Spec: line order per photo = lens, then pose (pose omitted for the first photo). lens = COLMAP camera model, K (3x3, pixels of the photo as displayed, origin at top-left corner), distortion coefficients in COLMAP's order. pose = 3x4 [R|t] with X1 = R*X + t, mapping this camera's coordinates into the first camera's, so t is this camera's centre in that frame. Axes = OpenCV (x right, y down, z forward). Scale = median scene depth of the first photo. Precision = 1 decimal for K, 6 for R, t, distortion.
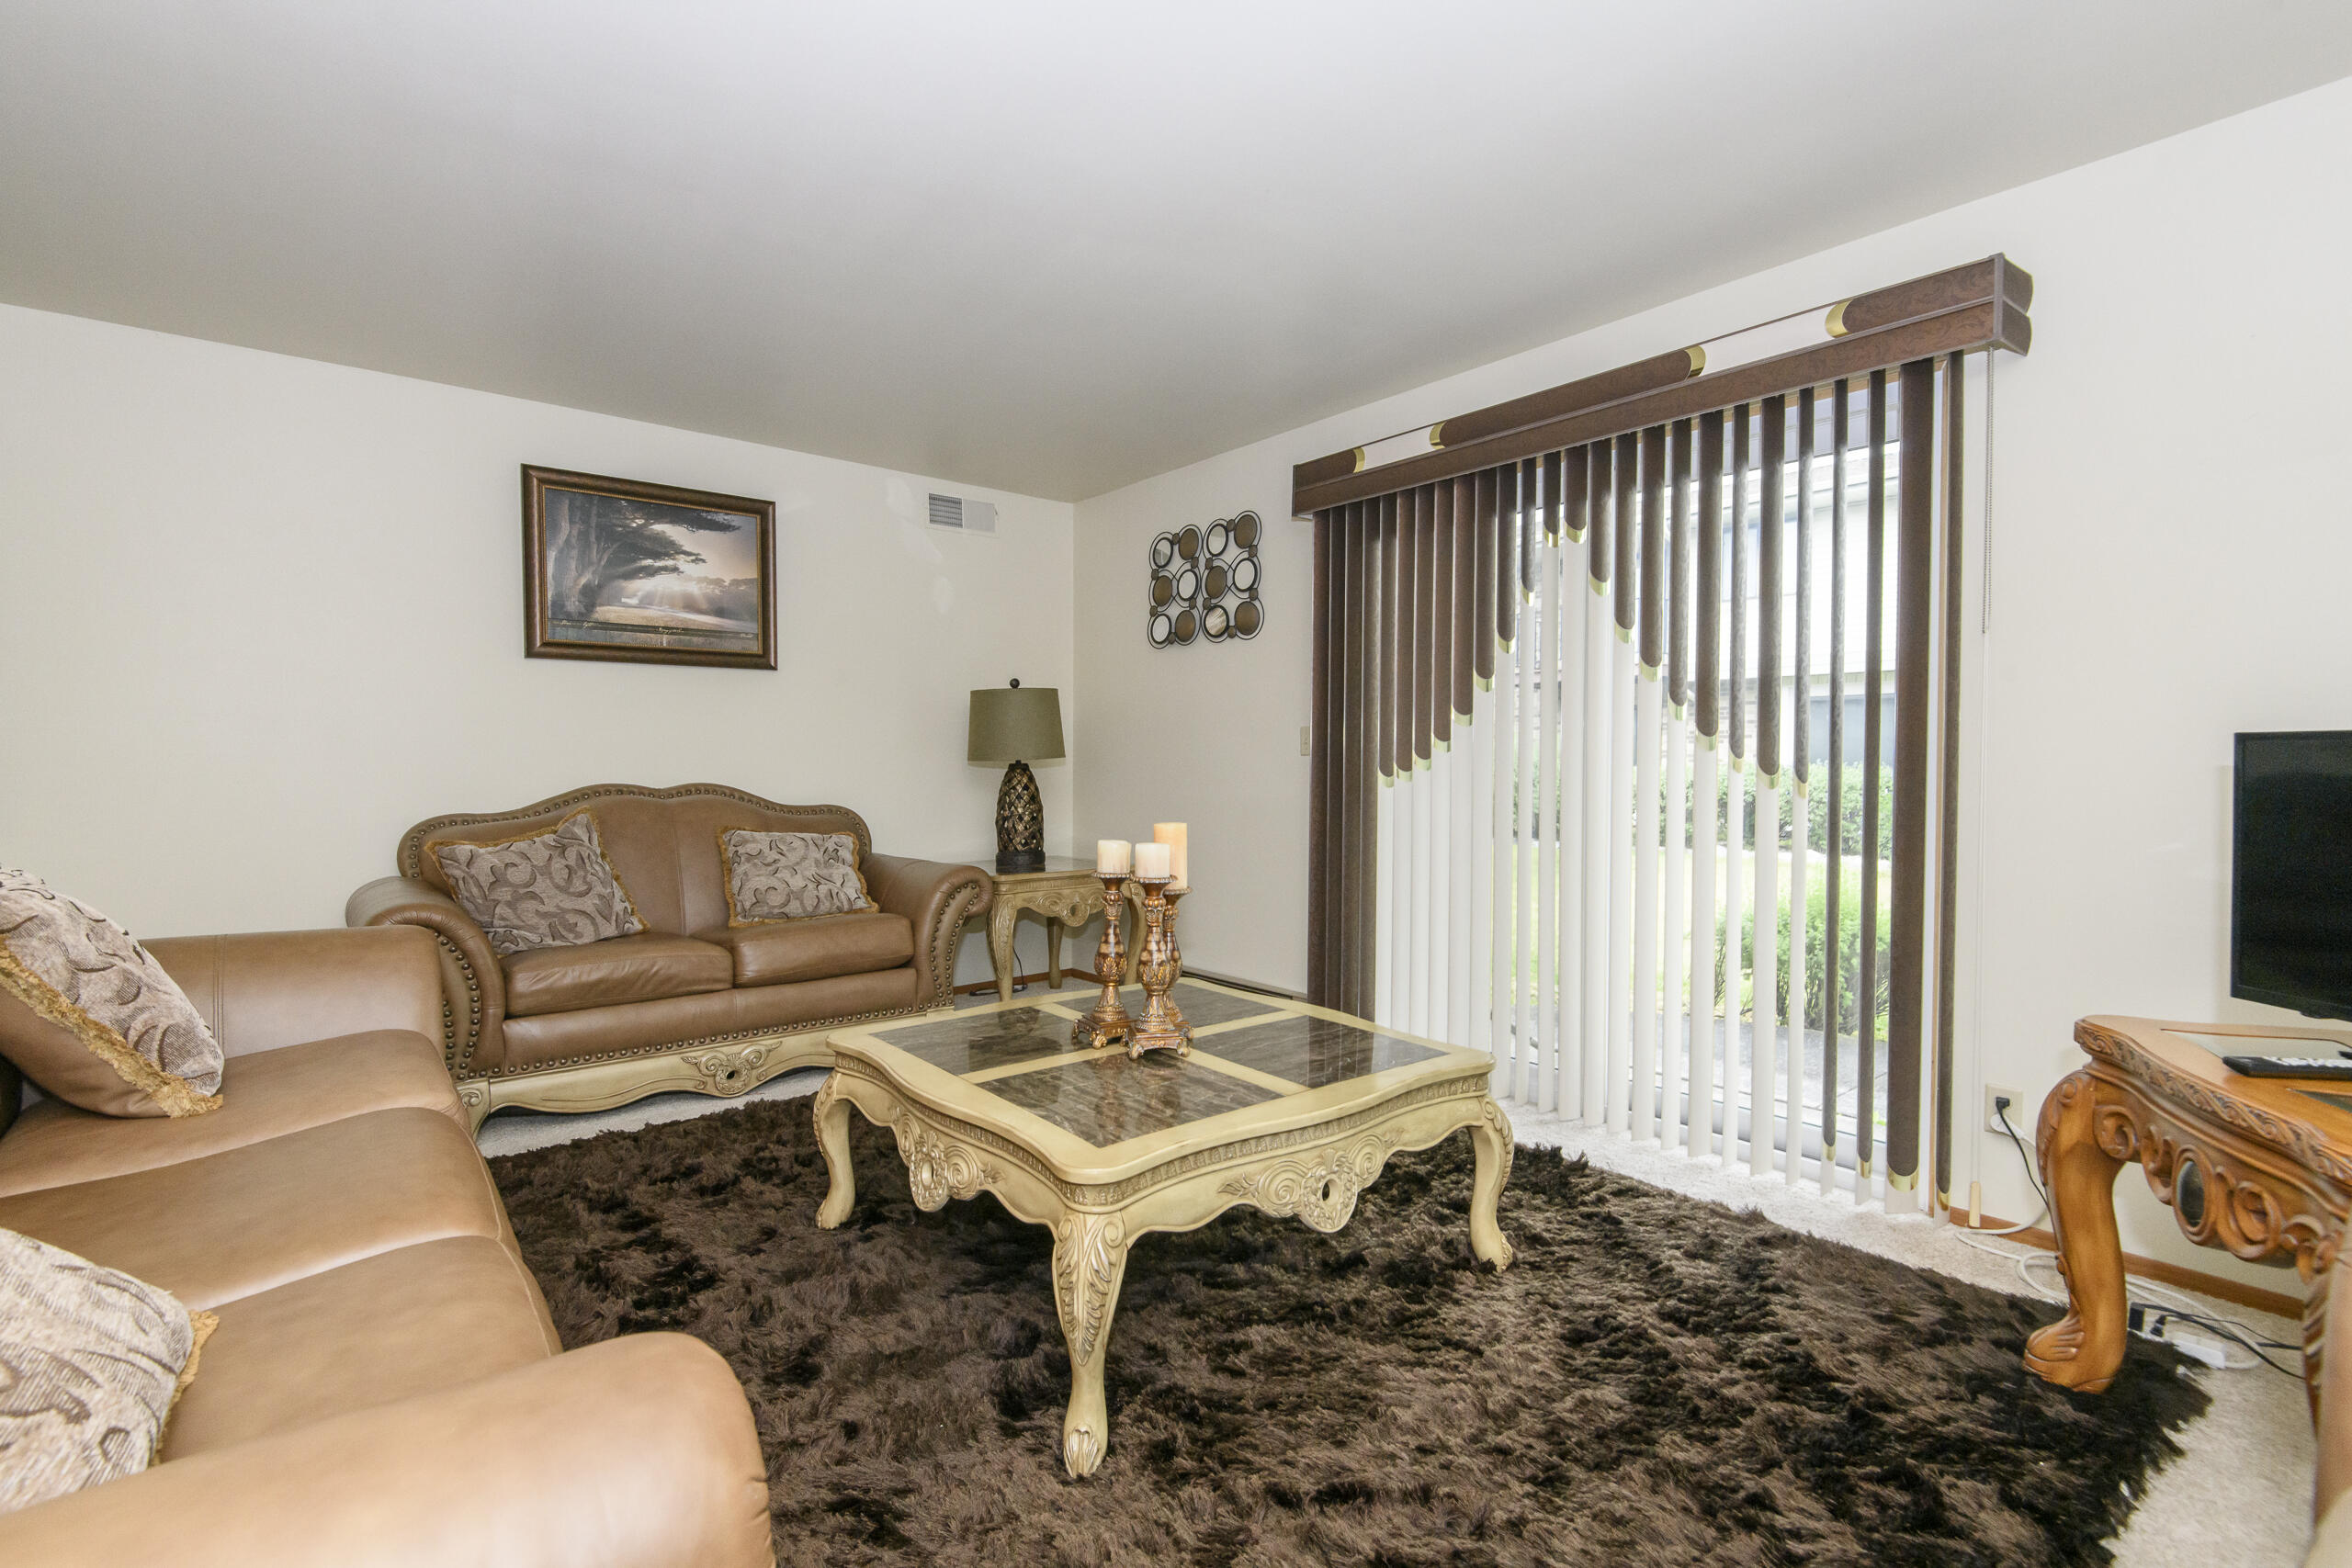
lens RADIAL K [[1076.3, 0, 1172.0], [0, 1076.3, 782.2], [0, 0, 1]] dist [0.031450, -0.023218]
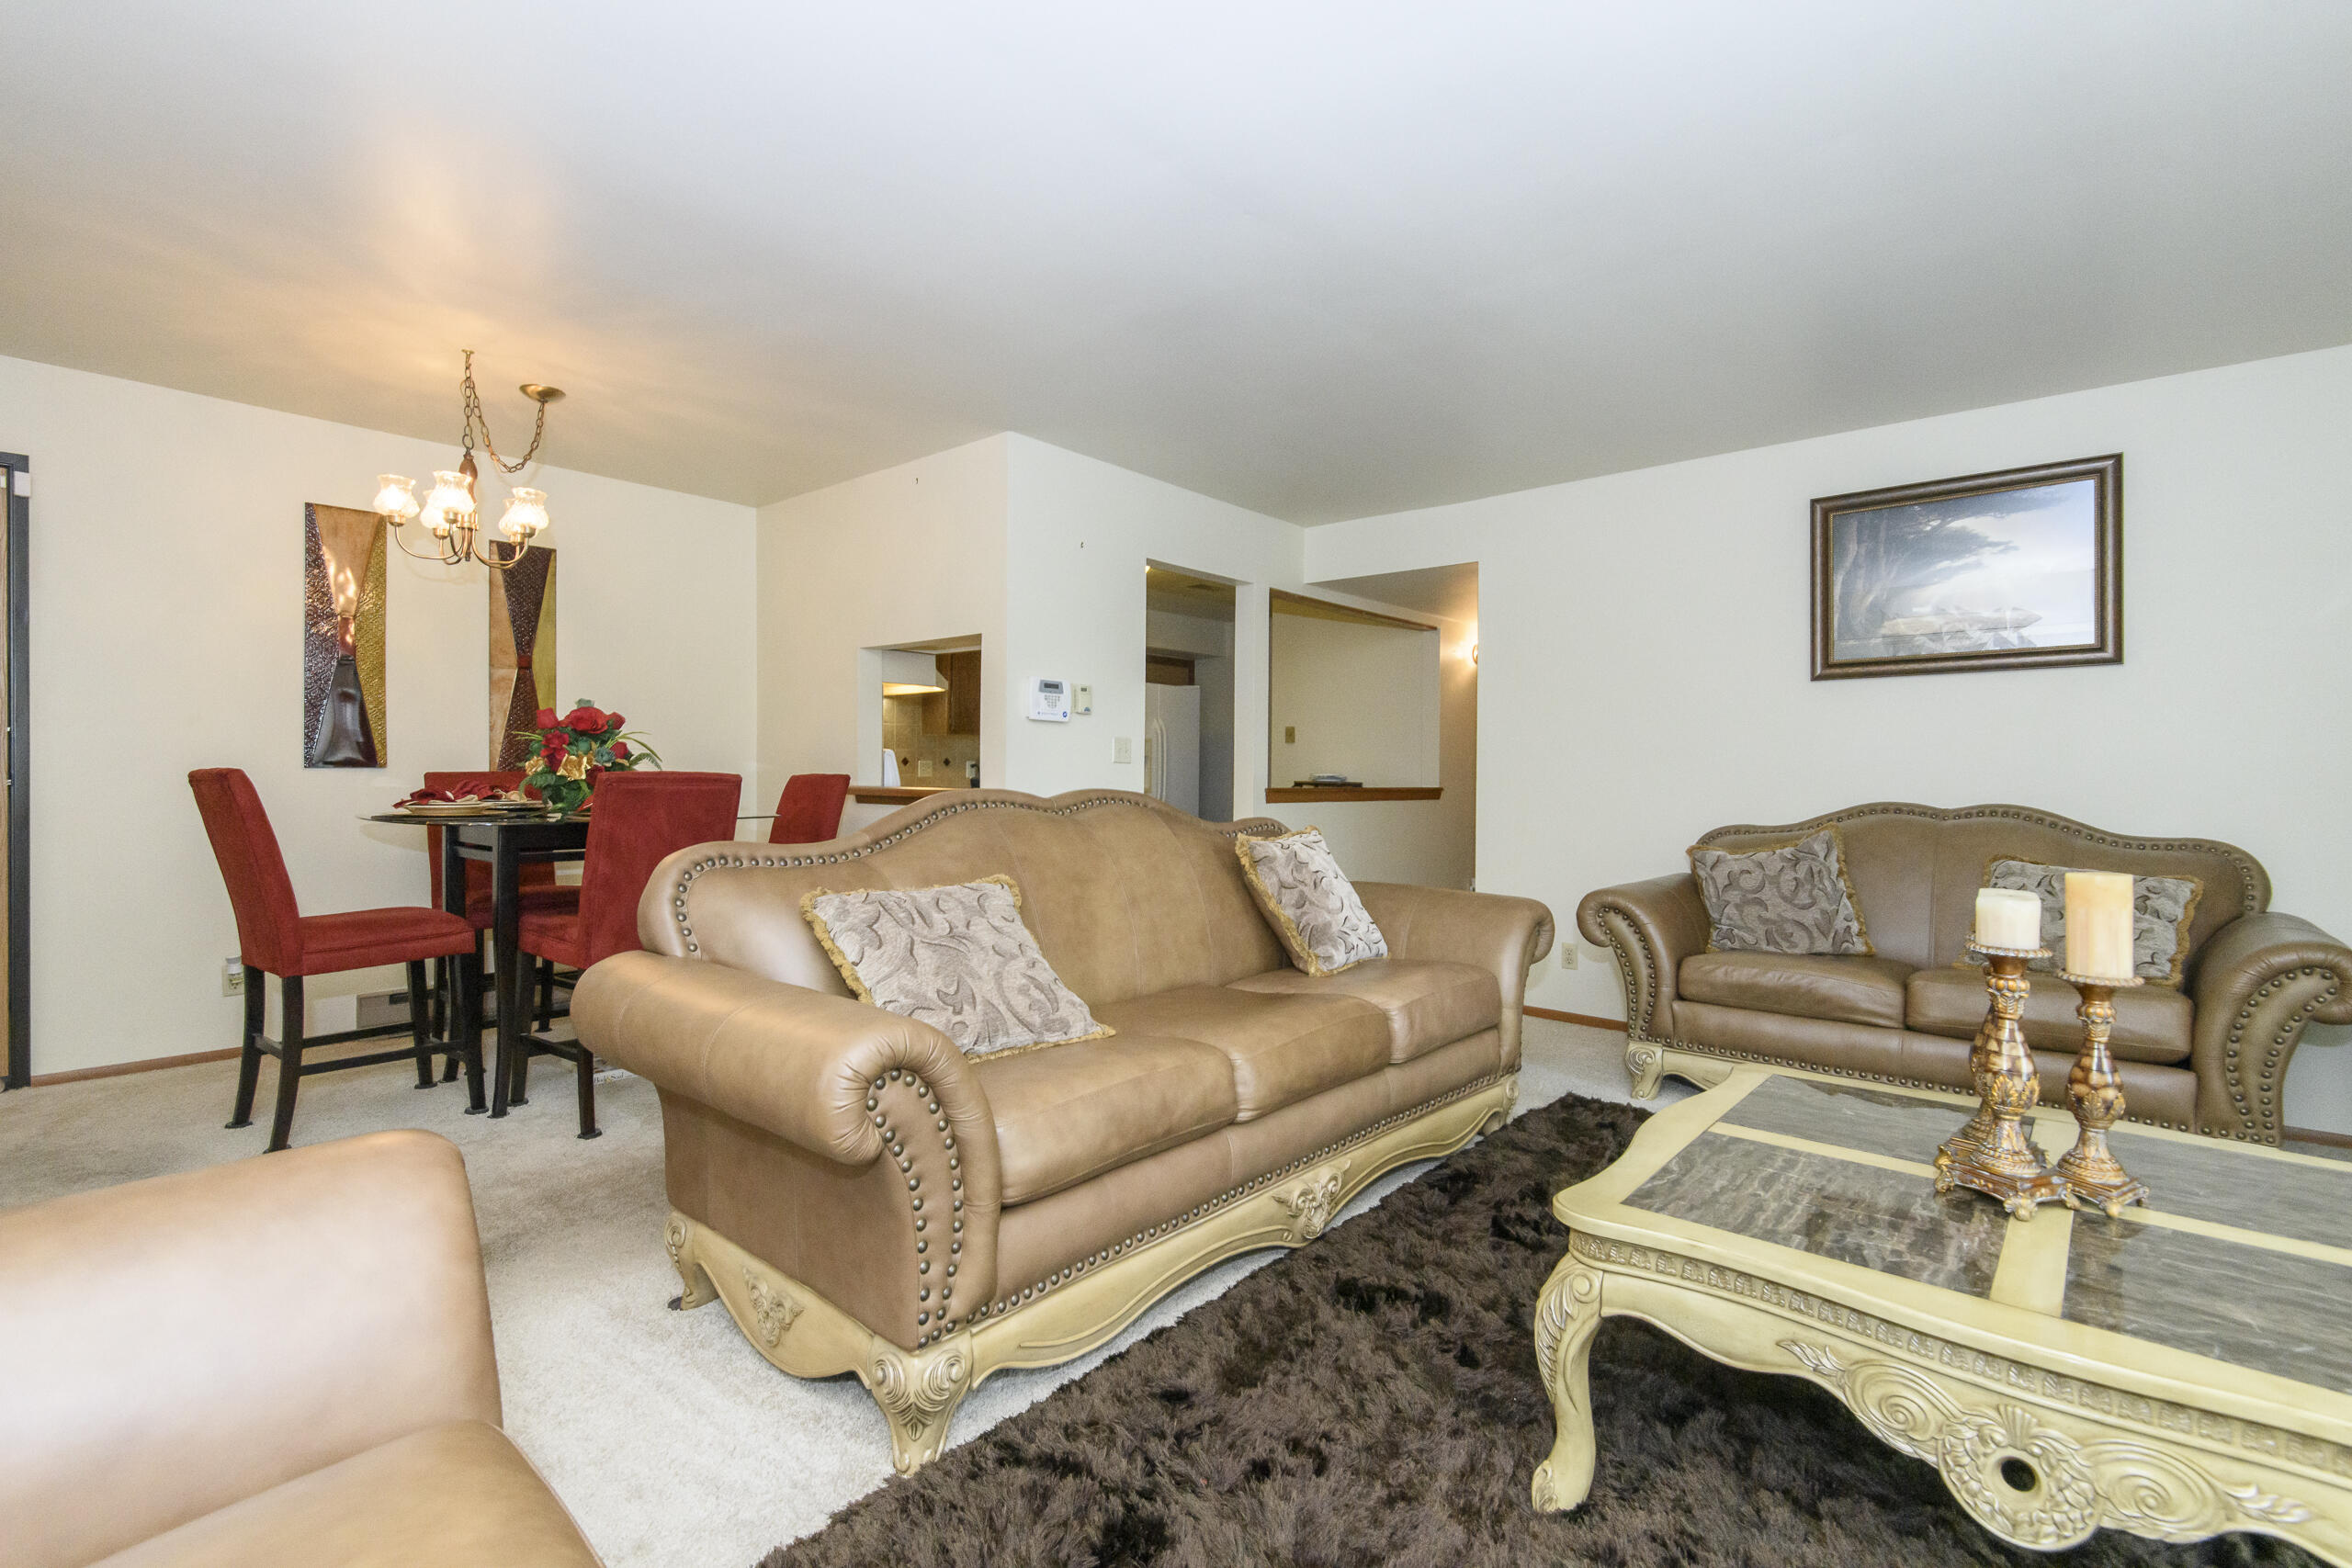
lens RADIAL K [[1076.3, 0, 1172.0], [0, 1076.3, 782.2], [0, 0, 1]] dist [0.031450, -0.023218]
pose [[0.168178, 0.008032, -0.985724, 0.375100], [-0.024117, 0.999701, 0.004031, -0.005451], [0.985462, 0.023095, 0.168321, 0.227130]]
